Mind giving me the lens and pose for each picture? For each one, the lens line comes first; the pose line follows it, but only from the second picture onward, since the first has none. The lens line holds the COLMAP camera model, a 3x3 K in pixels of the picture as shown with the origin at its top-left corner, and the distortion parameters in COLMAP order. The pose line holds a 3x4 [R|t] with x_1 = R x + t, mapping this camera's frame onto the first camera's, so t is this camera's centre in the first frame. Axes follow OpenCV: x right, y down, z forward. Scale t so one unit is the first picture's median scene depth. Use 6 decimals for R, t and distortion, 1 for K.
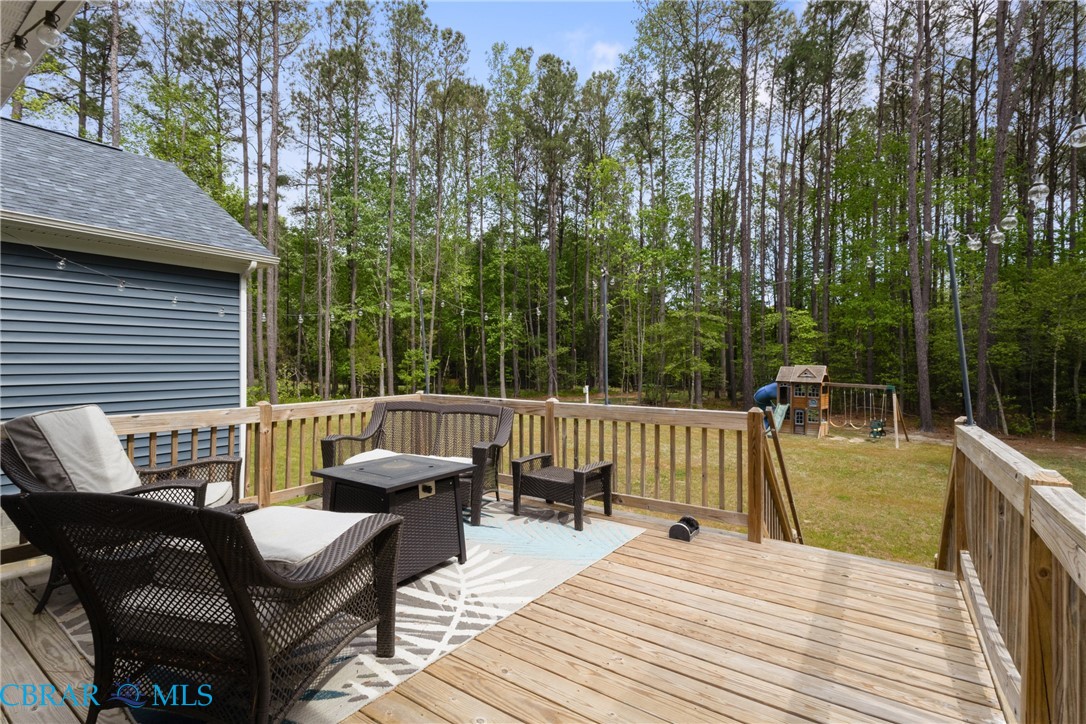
lens RADIAL K [[503.0, 0, 545.4], [0, 503.0, 361.9], [0, 0, 1]] dist [0.001501, 0.002171]
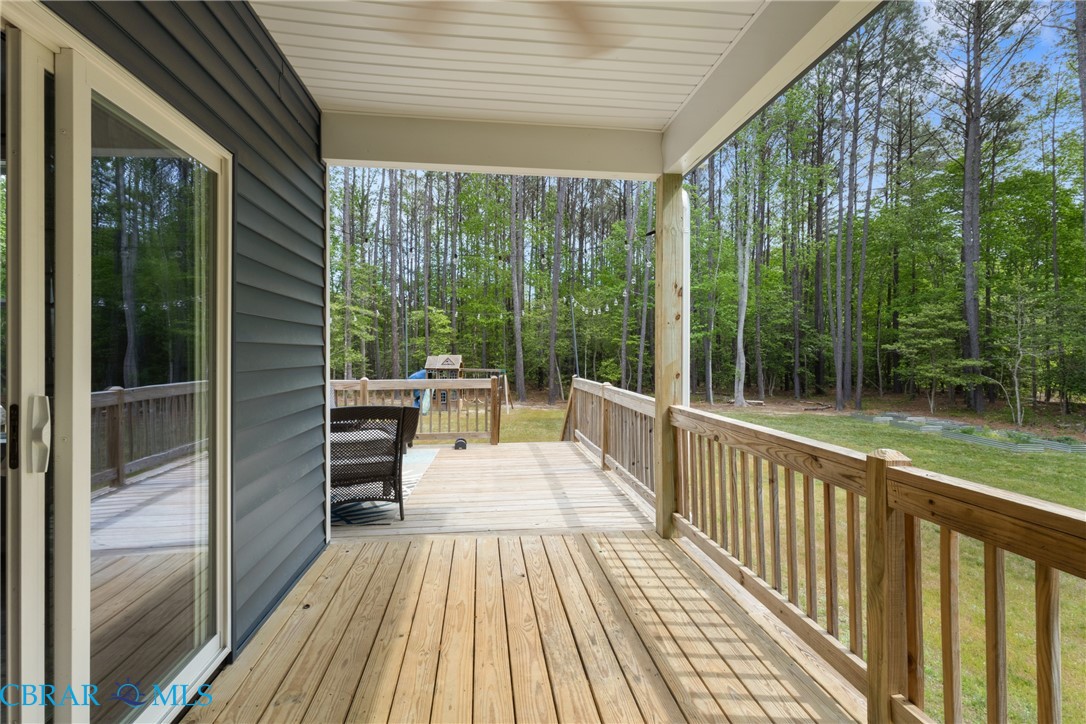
lens RADIAL K [[503.0, 0, 545.7], [0, 503.0, 356.1], [0, 0, 1]] dist [0.001501, 0.002171]
pose [[0.753107, -0.009340, 0.657831, -0.106142], [0.004642, 0.999950, 0.008883, -0.000374], [-0.657881, -0.003636, 0.753113, -0.088992]]
